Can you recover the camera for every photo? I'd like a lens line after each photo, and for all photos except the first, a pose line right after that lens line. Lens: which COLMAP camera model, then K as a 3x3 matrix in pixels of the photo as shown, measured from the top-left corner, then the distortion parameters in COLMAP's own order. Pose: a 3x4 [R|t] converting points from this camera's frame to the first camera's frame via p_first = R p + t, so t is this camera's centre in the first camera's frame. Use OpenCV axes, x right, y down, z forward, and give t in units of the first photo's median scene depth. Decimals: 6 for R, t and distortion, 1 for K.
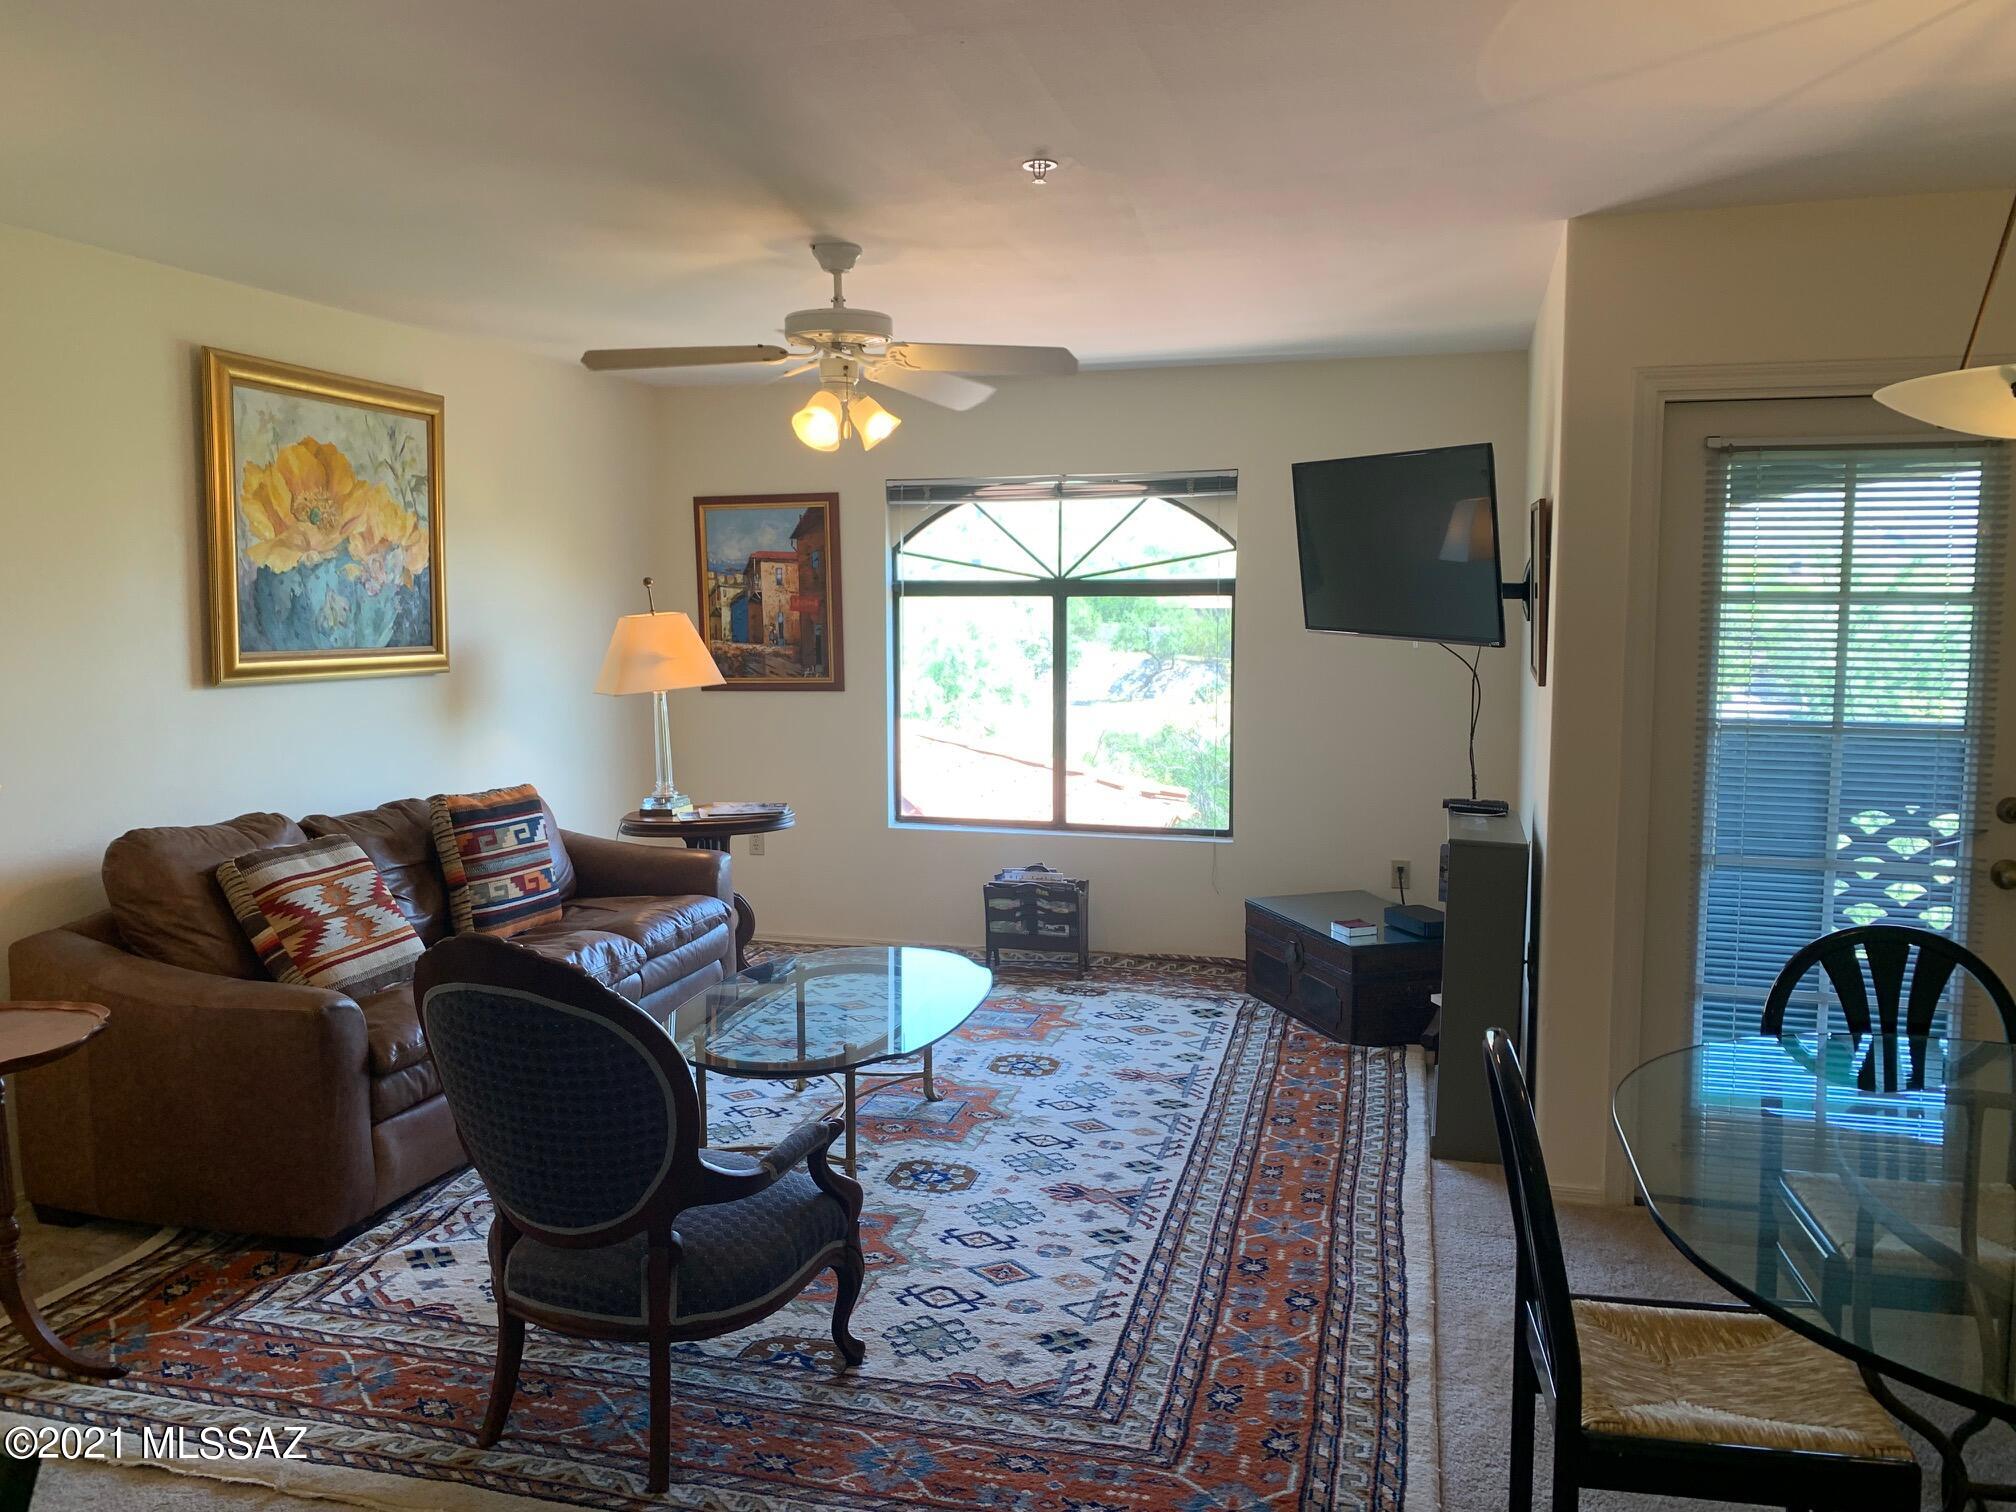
lens RADIAL K [[1538.3, 0, 1009.0], [0, 1538.3, 737.7], [0, 0, 1]] dist [0.052693, -0.061951]
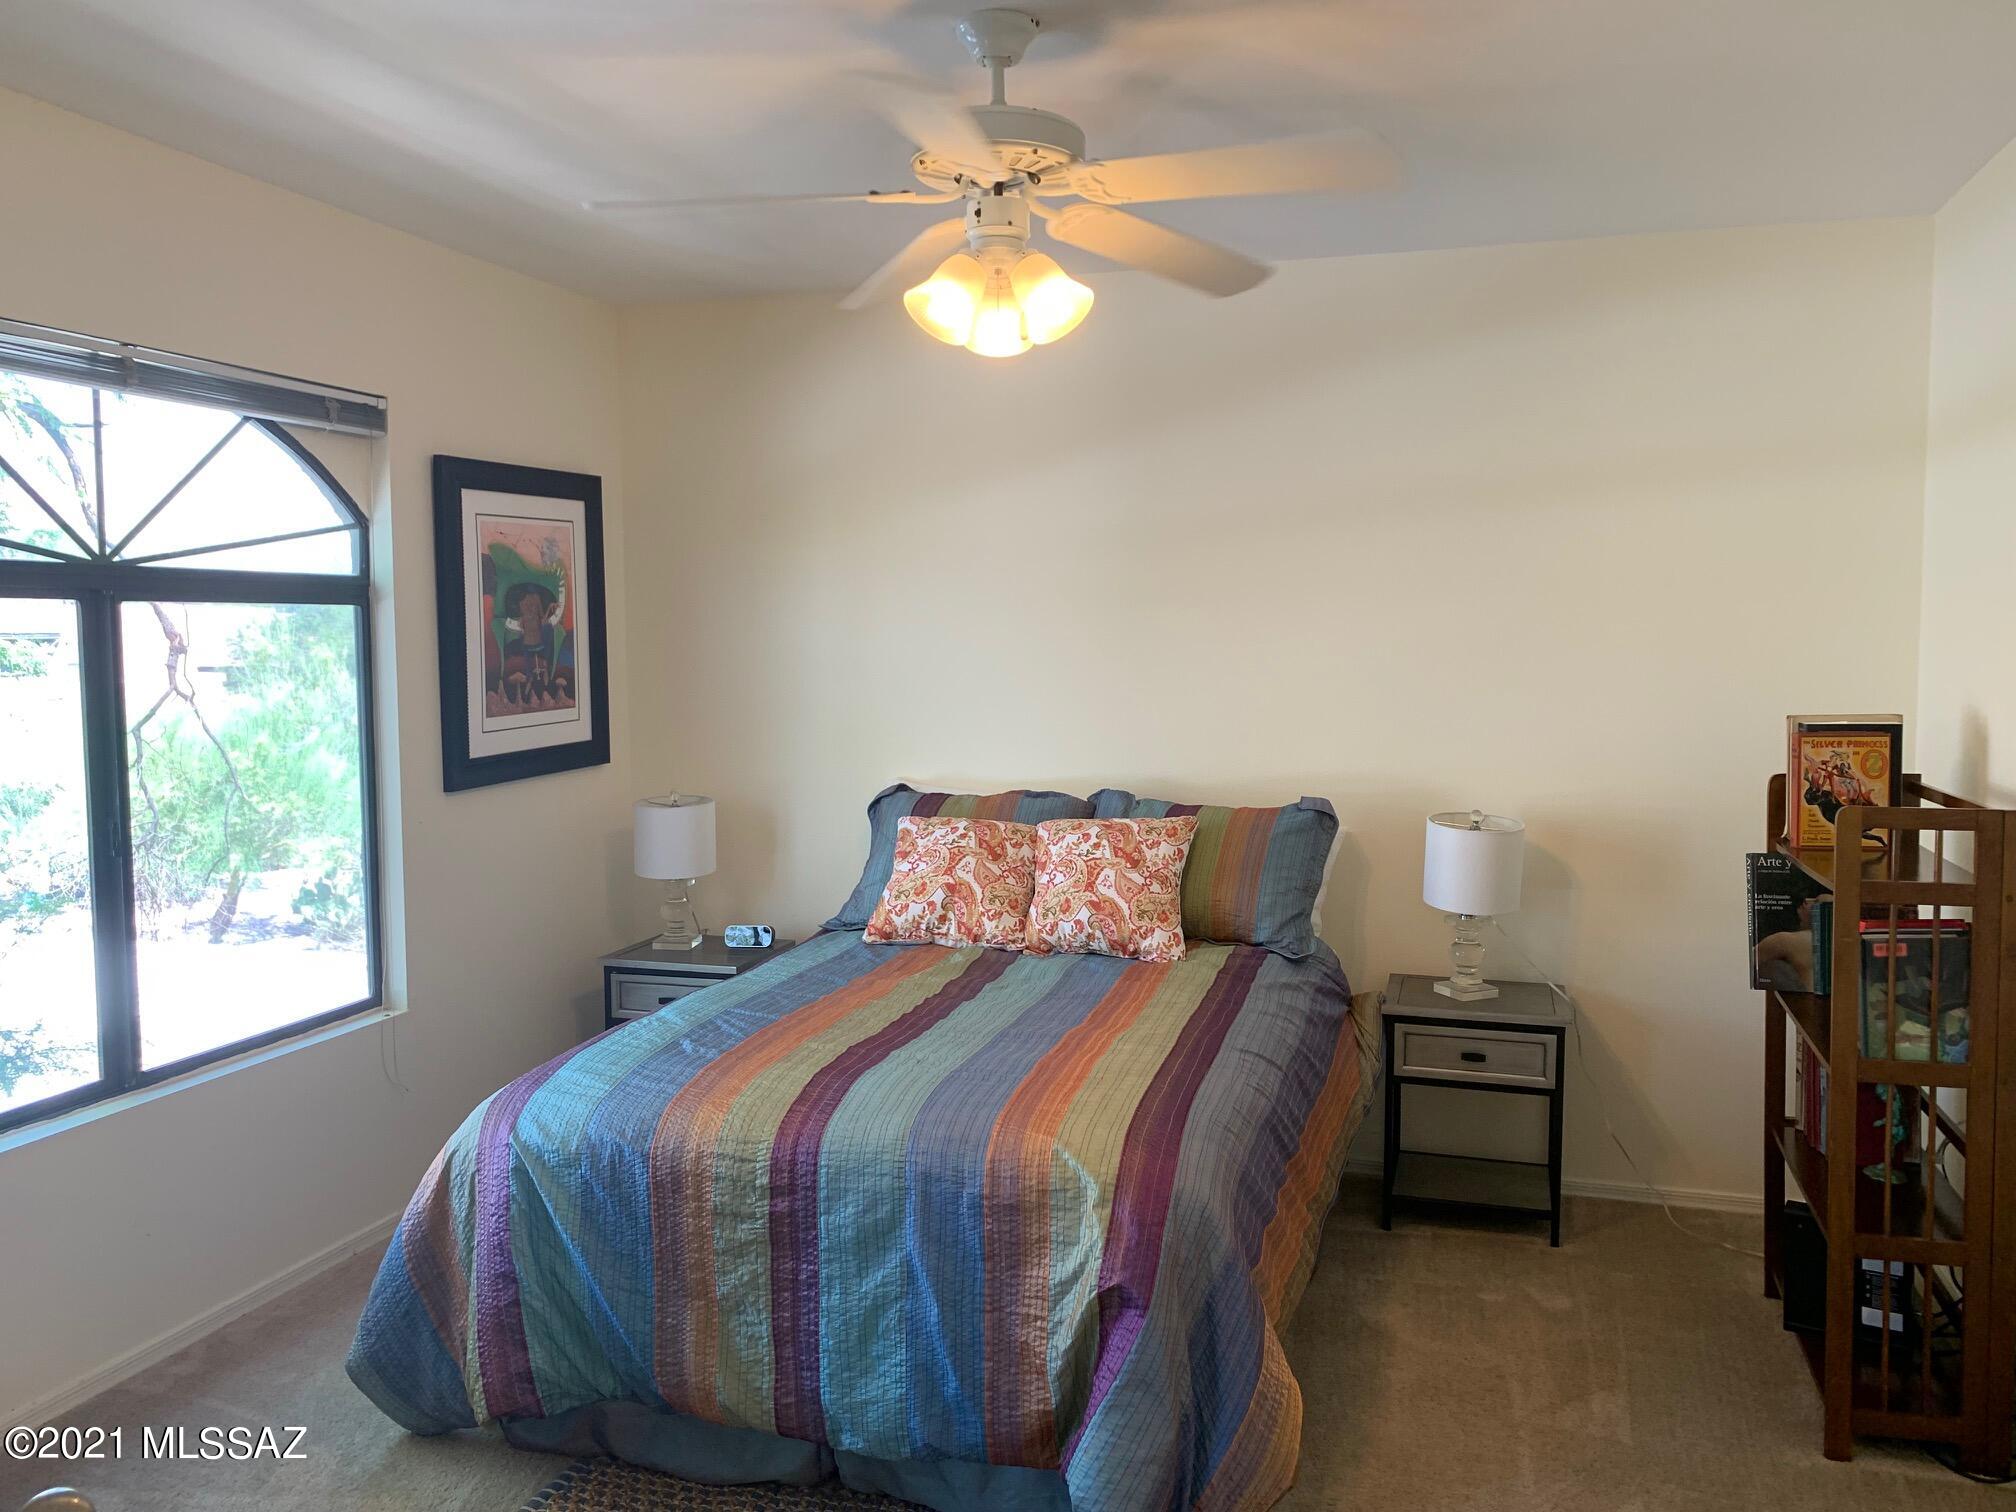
lens RADIAL K [[1538.3, 0, 1005.2], [0, 1538.3, 753.1], [0, 0, 1]] dist [0.052693, -0.061951]
pose [[0.020444, -0.081549, 0.996460, -0.558711], [0.075179, 0.993972, 0.079803, -0.080259], [-0.996960, 0.073281, 0.026452, 0.921168]]
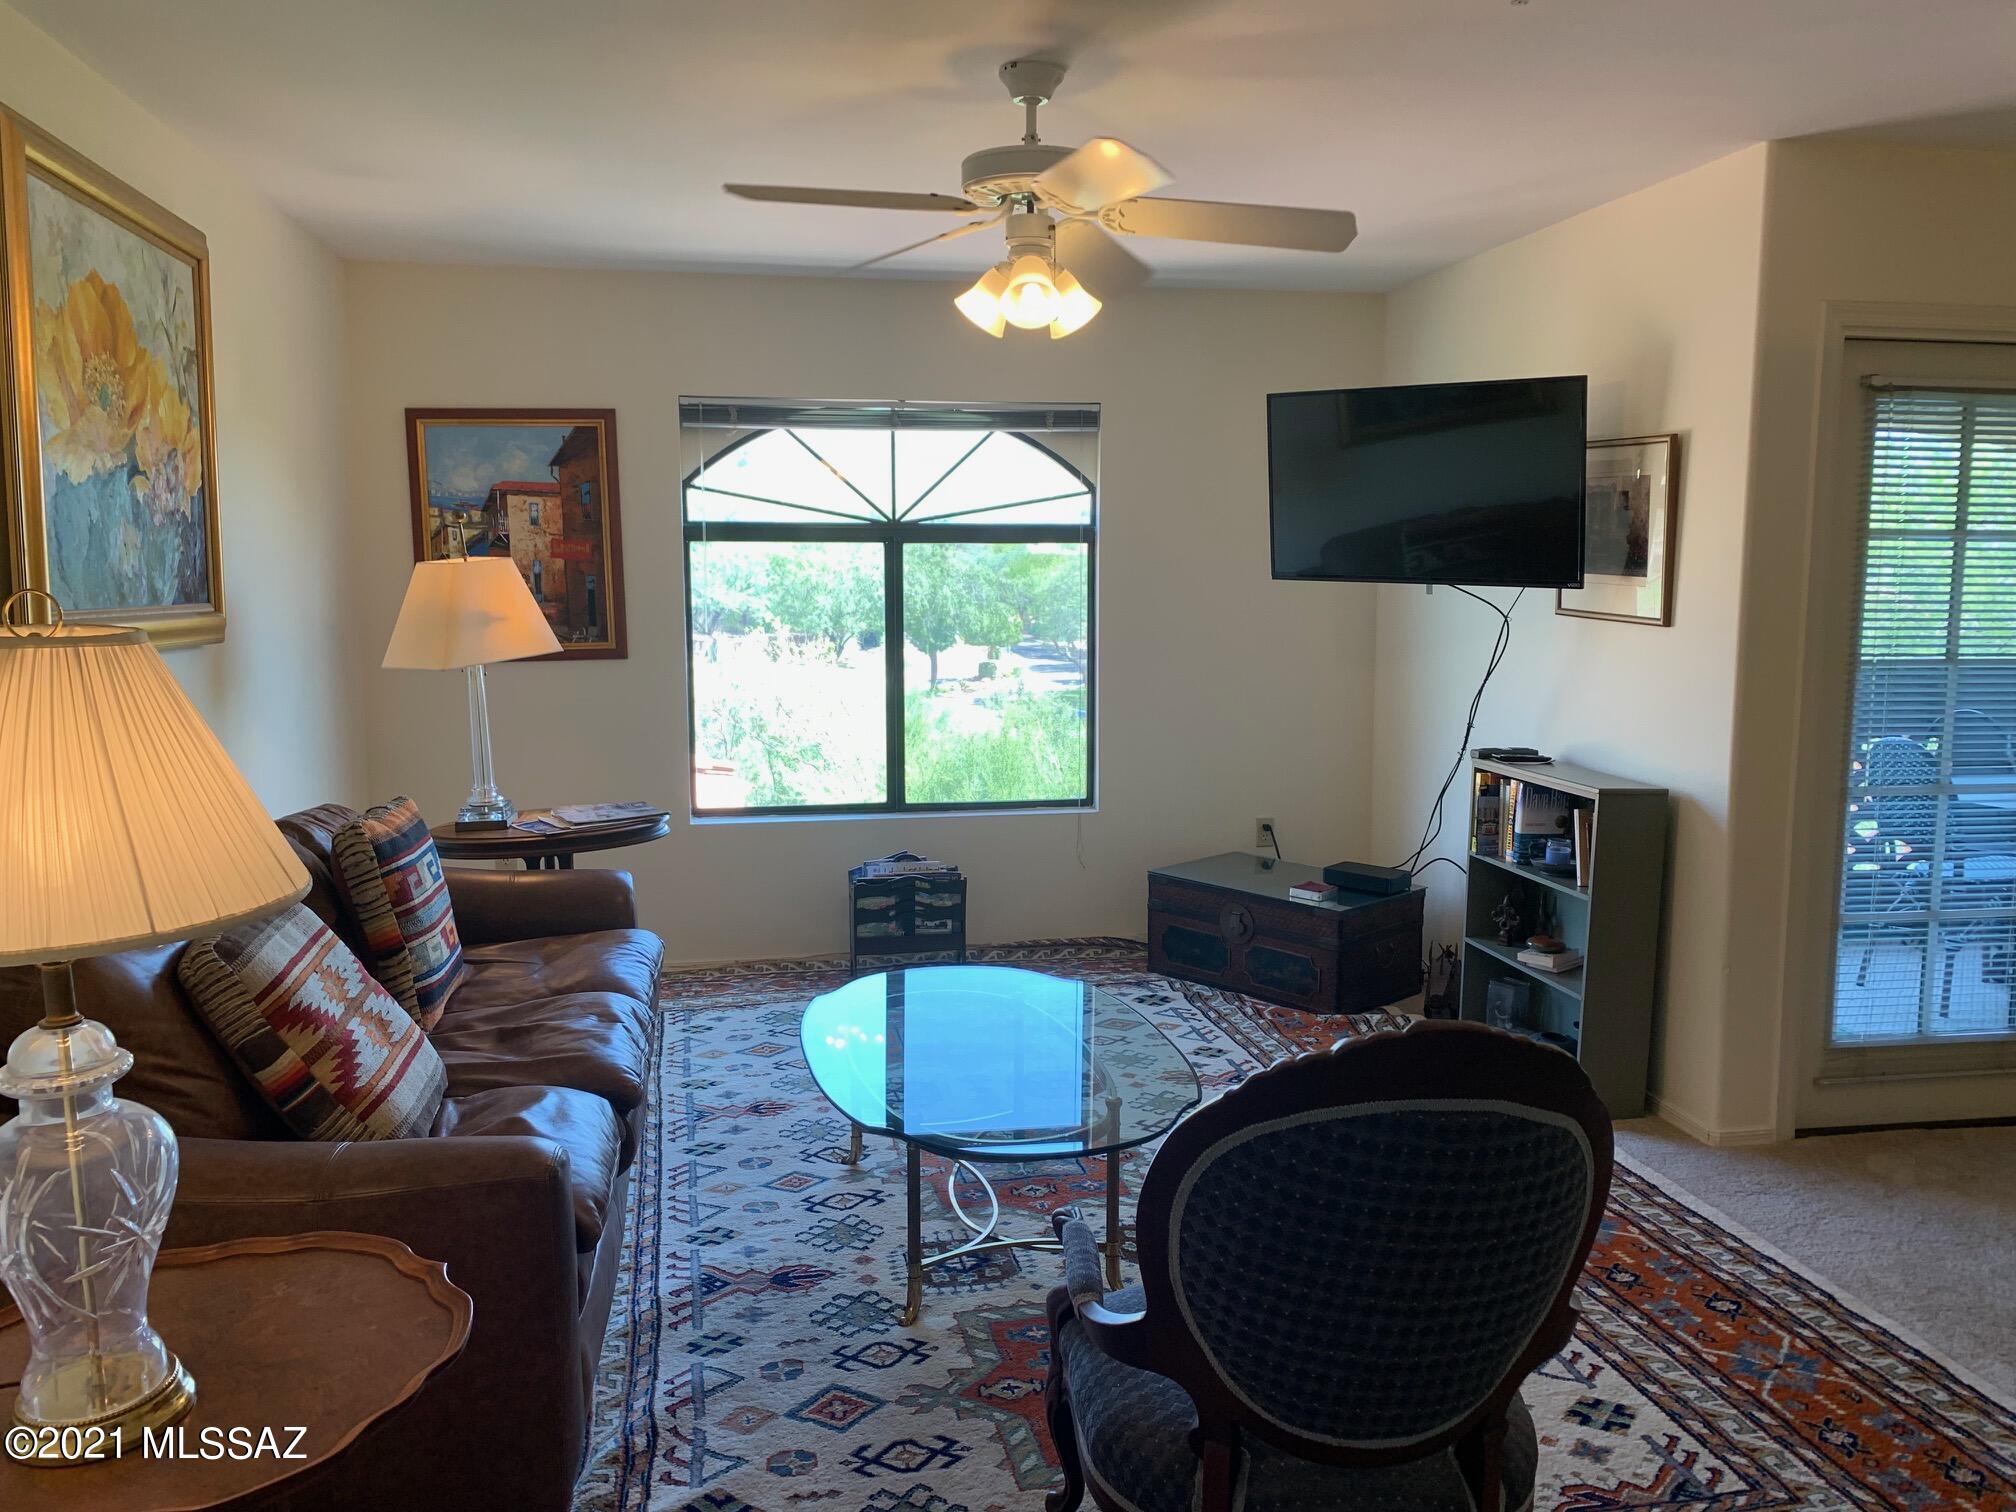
lens RADIAL K [[1538.3, 0, 999.7], [0, 1538.3, 740.1], [0, 0, 1]] dist [0.052693, -0.061951]
pose [[0.896672, -0.049303, 0.439942, -0.385033], [0.039099, 0.998715, 0.032234, -0.008197], [-0.440966, -0.011702, 0.897448, 0.251708]]
